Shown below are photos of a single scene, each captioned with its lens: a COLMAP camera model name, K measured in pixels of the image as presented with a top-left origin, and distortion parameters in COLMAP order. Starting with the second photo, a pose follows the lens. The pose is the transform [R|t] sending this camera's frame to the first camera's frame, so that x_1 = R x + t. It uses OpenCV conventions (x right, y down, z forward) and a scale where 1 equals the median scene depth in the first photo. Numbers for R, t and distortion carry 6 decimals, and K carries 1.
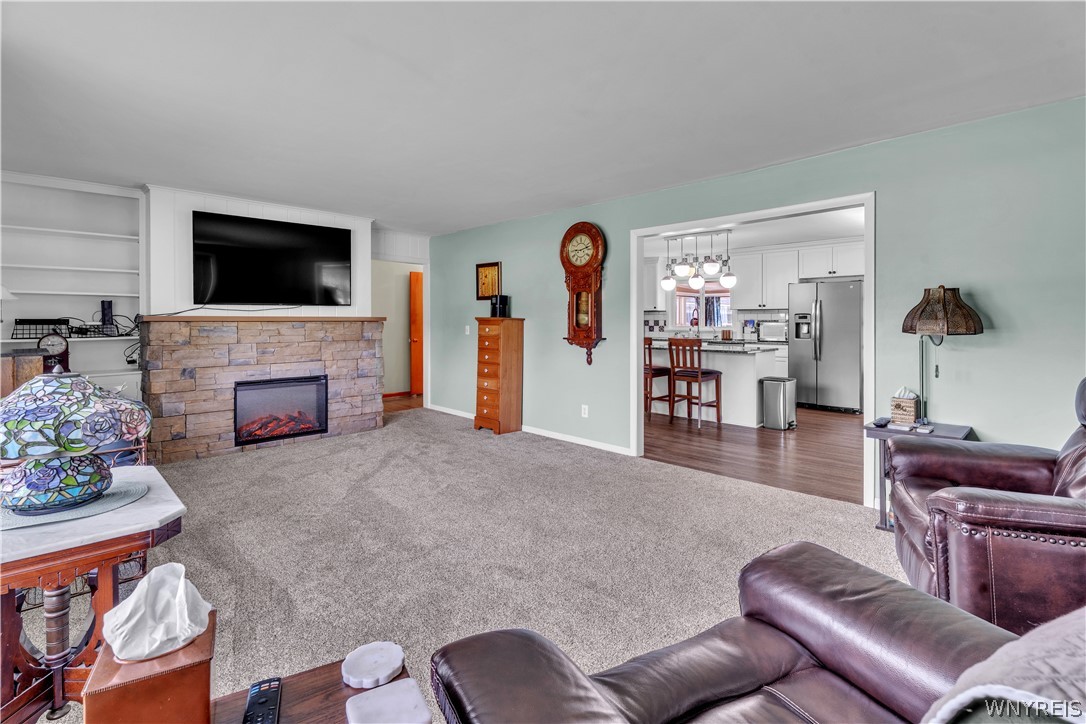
lens RADIAL K [[494.6, 0, 538.0], [0, 494.6, 317.6], [0, 0, 1]] dist [0.007639, -0.003758]
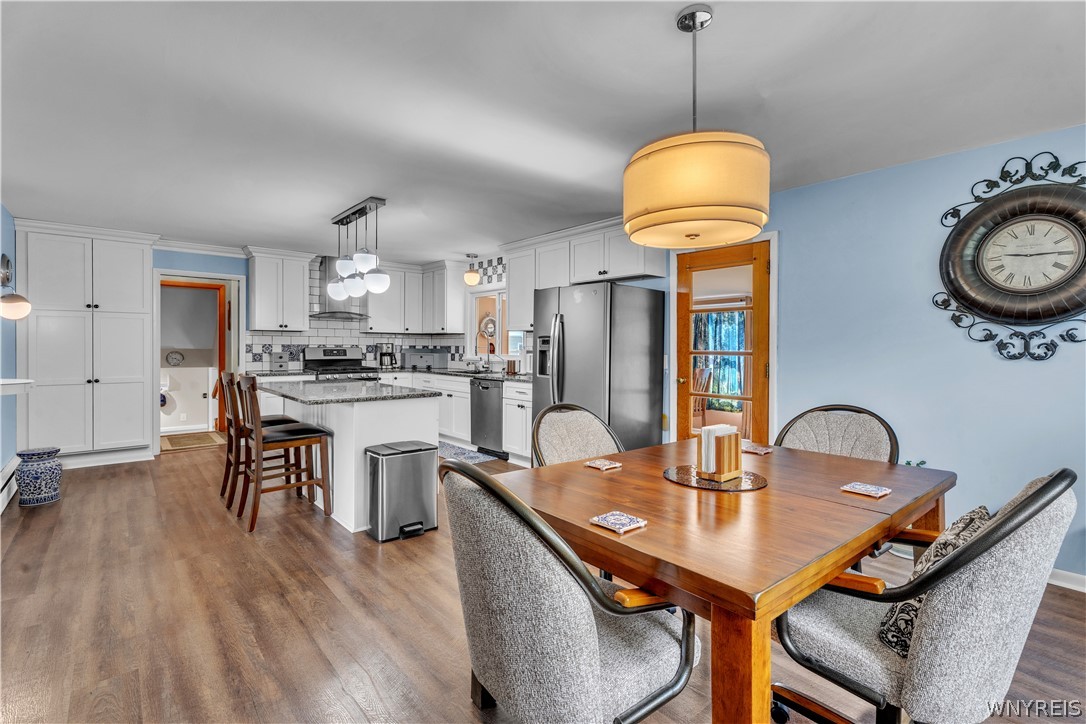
lens RADIAL K [[494.6, 0, 534.9], [0, 494.6, 351.8], [0, 0, 1]] dist [0.007639, -0.003758]
pose [[0.997517, 0.007974, -0.069975, 0.501055], [-0.006883, 0.999851, 0.015822, 0.001687], [0.070090, -0.015301, 0.997423, 0.318110]]
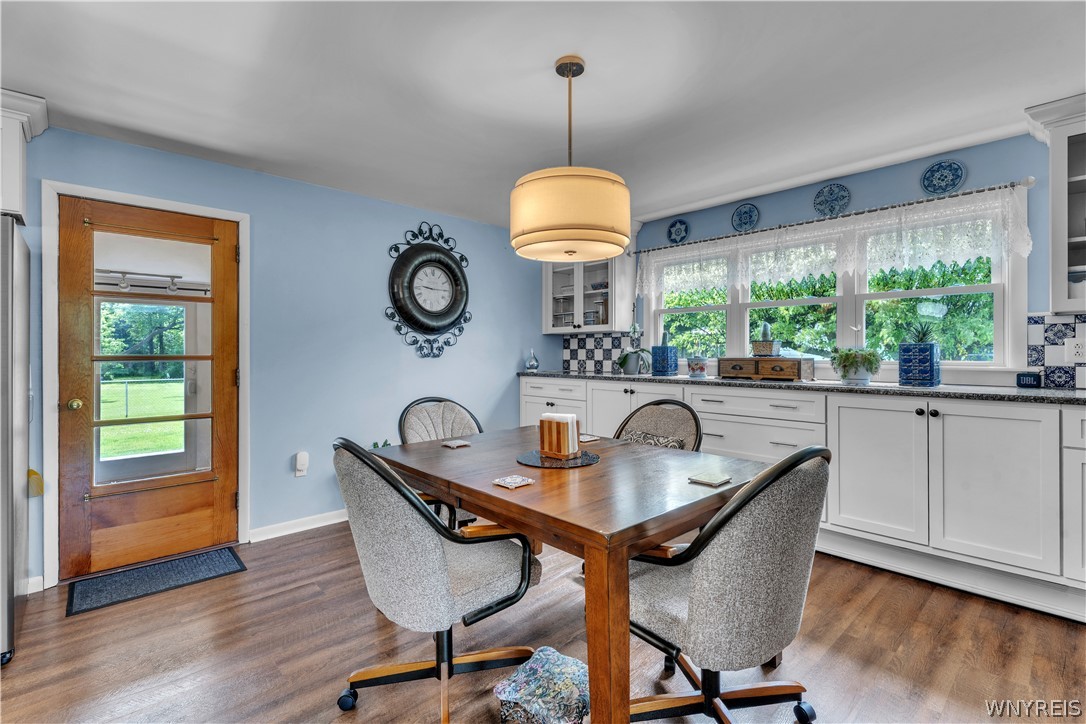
lens RADIAL K [[494.6, 0, 538.8], [0, 494.6, 351.8], [0, 0, 1]] dist [0.007639, -0.003758]
pose [[0.034529, 0.002345, 0.999401, 0.298906], [-0.002579, 0.999994, -0.002258, 0.005427], [-0.999400, -0.002499, 0.034535, 0.552949]]
